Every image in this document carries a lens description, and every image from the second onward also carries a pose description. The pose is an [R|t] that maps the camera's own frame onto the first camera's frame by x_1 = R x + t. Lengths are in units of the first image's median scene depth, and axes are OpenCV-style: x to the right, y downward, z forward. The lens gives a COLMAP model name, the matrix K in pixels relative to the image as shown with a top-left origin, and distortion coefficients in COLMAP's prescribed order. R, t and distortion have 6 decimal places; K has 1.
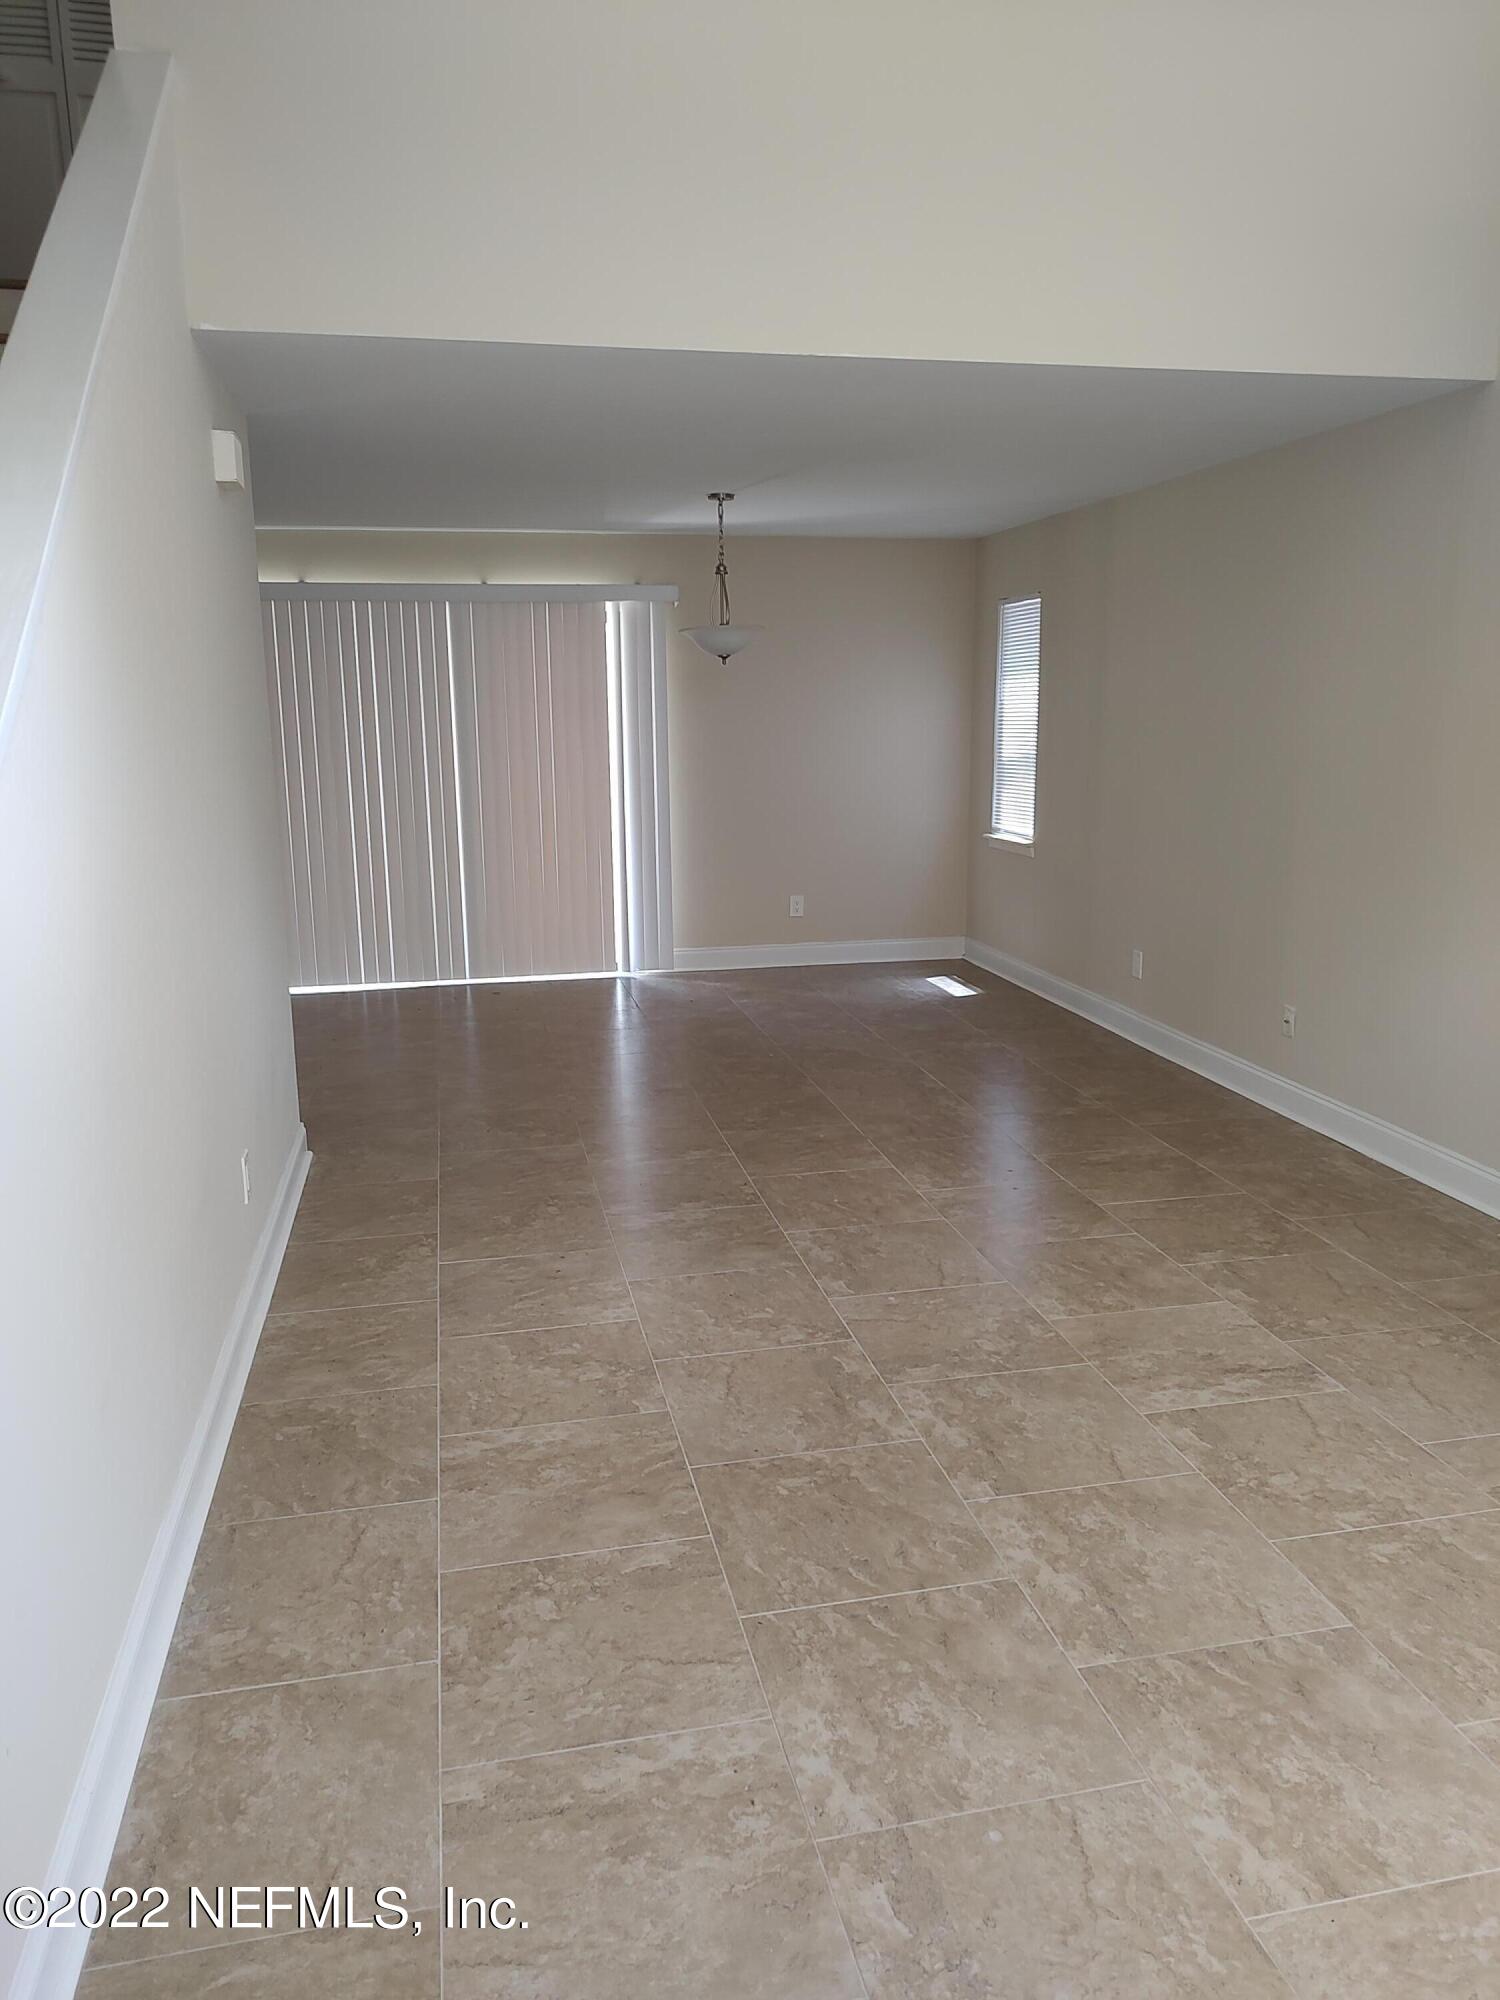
lens RADIAL K [[1431.9, 0, 745.5], [0, 1431.9, 1001.7], [0, 0, 1]] dist [0.008046, -0.000253]
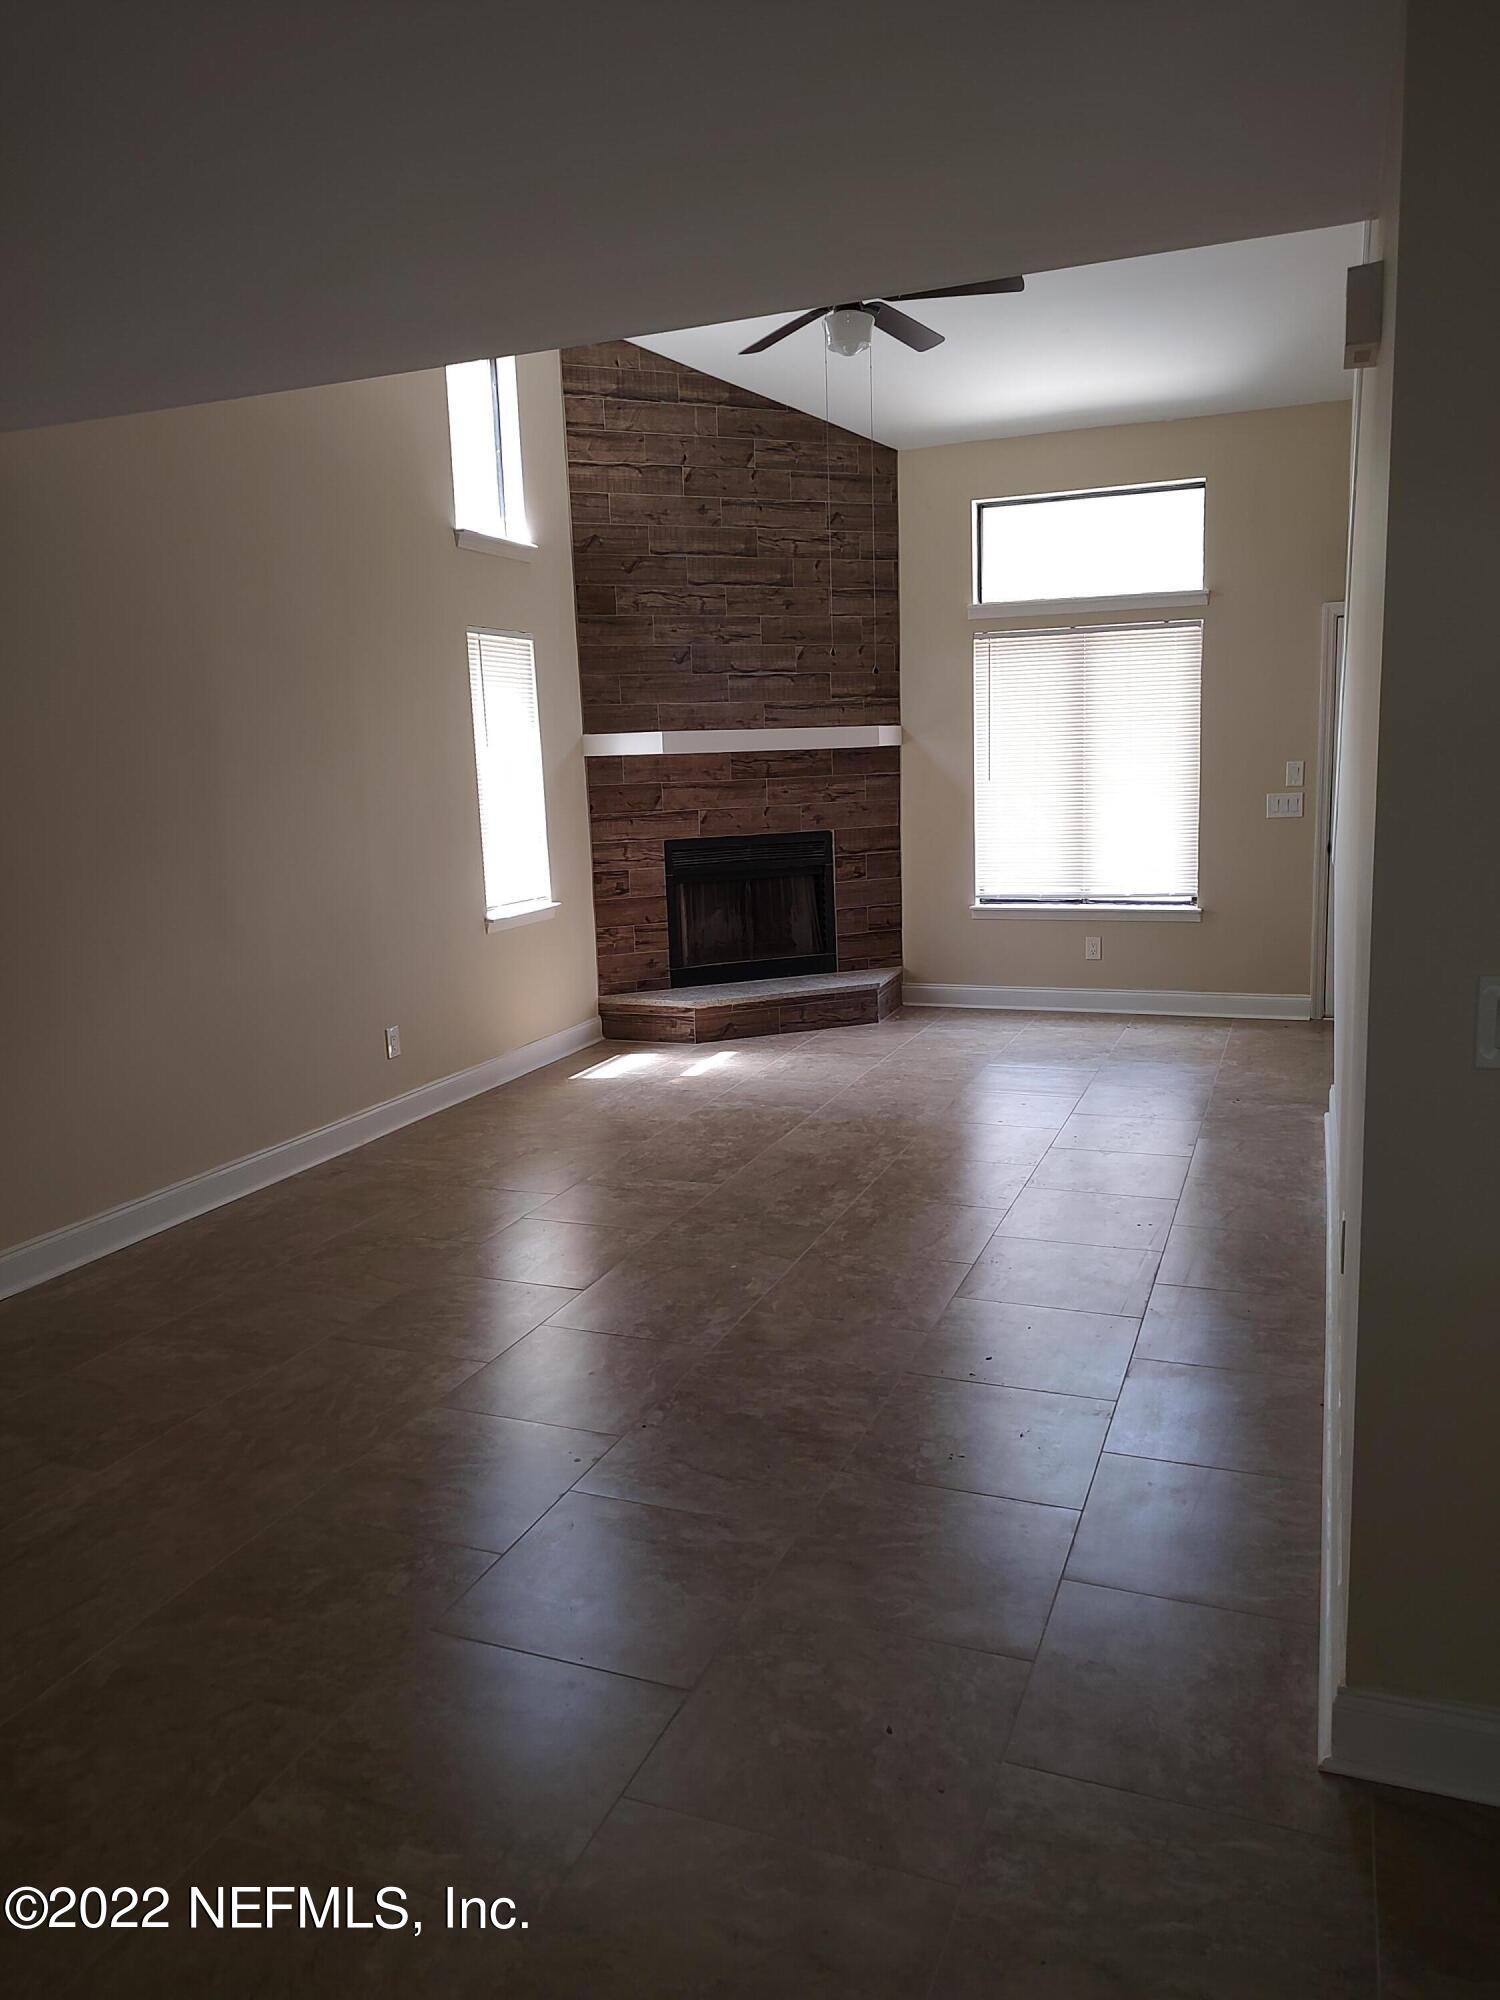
lens RADIAL K [[1431.9, 0, 745.5], [0, 1431.9, 1001.7], [0, 0, 1]] dist [0.008046, -0.000253]
pose [[-0.831266, -0.055226, 0.553125, -0.295816], [0.159534, 0.929491, 0.332560, -0.204871], [-0.532491, 0.364688, -0.763843, 1.026566]]
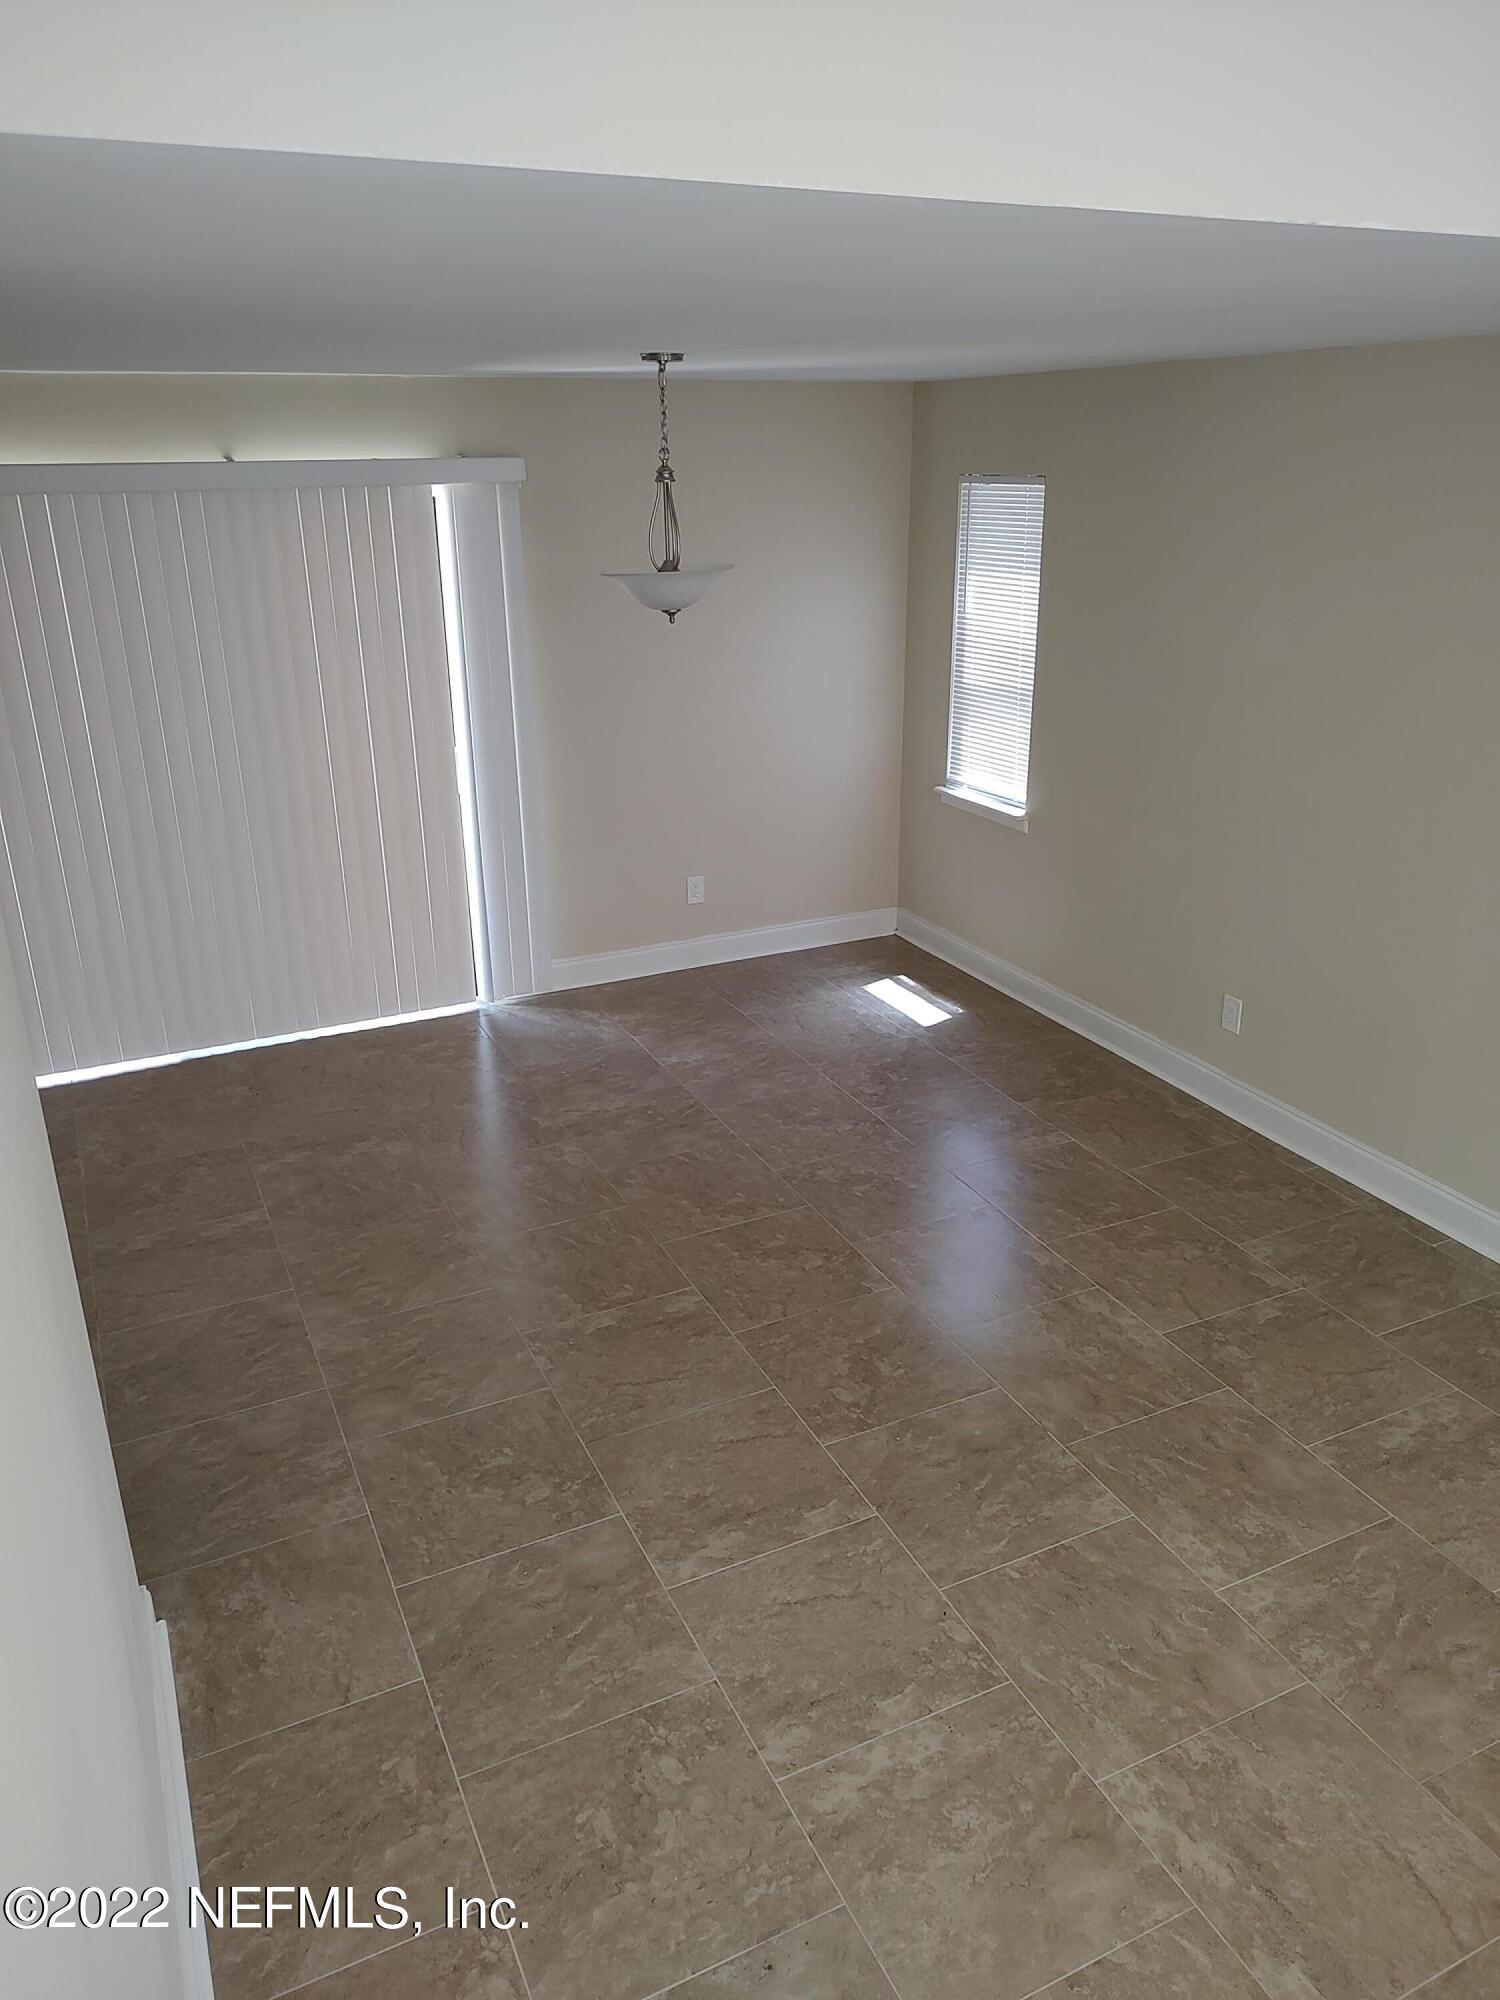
lens RADIAL K [[1431.9, 0, 745.5], [0, 1431.9, 1001.7], [0, 0, 1]] dist [0.008046, -0.000253]
pose [[0.971512, -0.088893, 0.219686, -0.140356], [0.052649, 0.984778, 0.165651, -0.171052], [-0.231067, -0.149365, 0.961404, 0.335498]]
